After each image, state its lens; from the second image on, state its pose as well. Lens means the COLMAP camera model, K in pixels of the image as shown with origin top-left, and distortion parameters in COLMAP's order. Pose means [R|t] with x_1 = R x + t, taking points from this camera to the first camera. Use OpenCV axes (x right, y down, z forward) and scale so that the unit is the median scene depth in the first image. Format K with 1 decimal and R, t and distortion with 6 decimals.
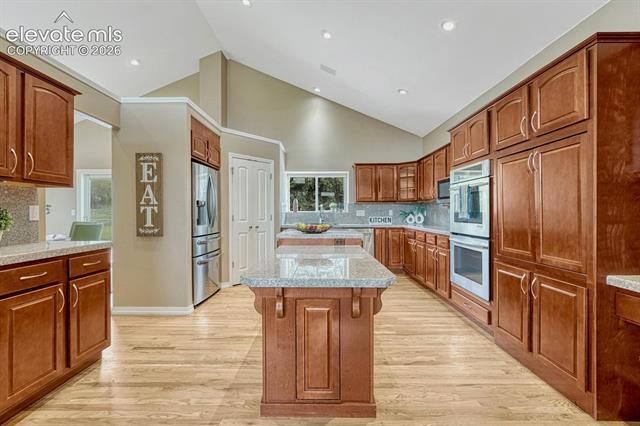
lens RADIAL K [[273.9, 0, 319.8], [0, 273.9, 211.0], [0, 0, 1]] dist [-0.013333, 0.002407]
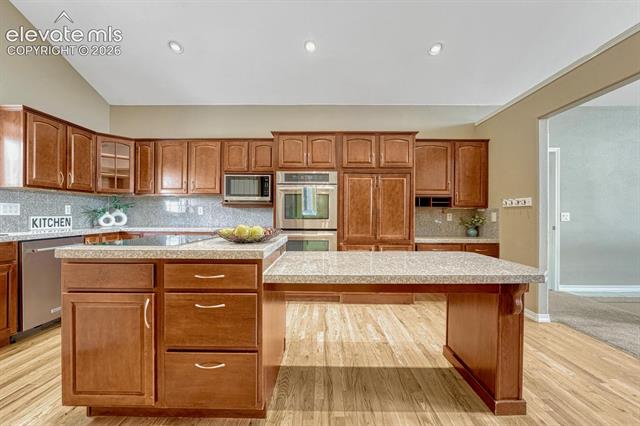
lens RADIAL K [[273.9, 0, 316.7], [0, 273.9, 214.0], [0, 0, 1]] dist [-0.013333, 0.002407]
pose [[0.023227, 0.000961, 0.999730, -0.619905], [-0.011982, 0.999928, -0.000683, 0.019226], [-0.999658, -0.011963, 0.023237, 0.874497]]
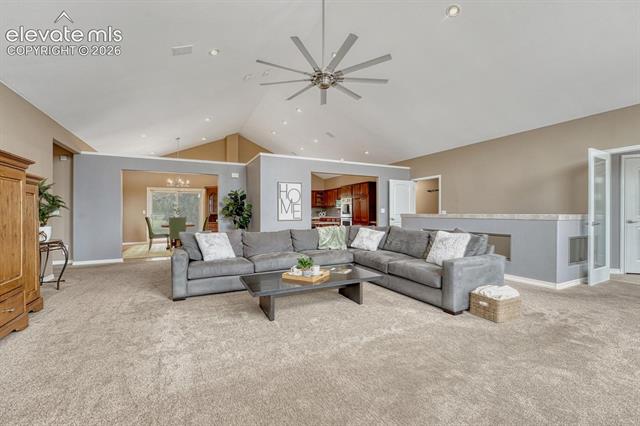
lens RADIAL K [[273.9, 0, 331.5], [0, 273.9, 212.7], [0, 0, 1]] dist [-0.013333, 0.002407]
pose [[0.872397, -0.004656, 0.488776, -1.314997], [0.001633, 0.999977, 0.006612, 0.001607], [-0.488795, -0.004970, 0.872384, -1.938036]]
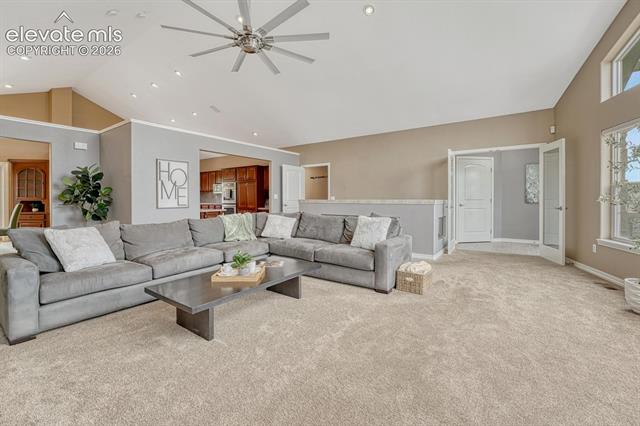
lens RADIAL K [[273.9, 0, 316.7], [0, 273.9, 200.1], [0, 0, 1]] dist [-0.013333, 0.002407]
pose [[0.540877, -0.007787, 0.841066, -1.531231], [-0.002483, 0.999938, 0.010855, 0.005440], [-0.841098, -0.007959, 0.540824, -1.552763]]
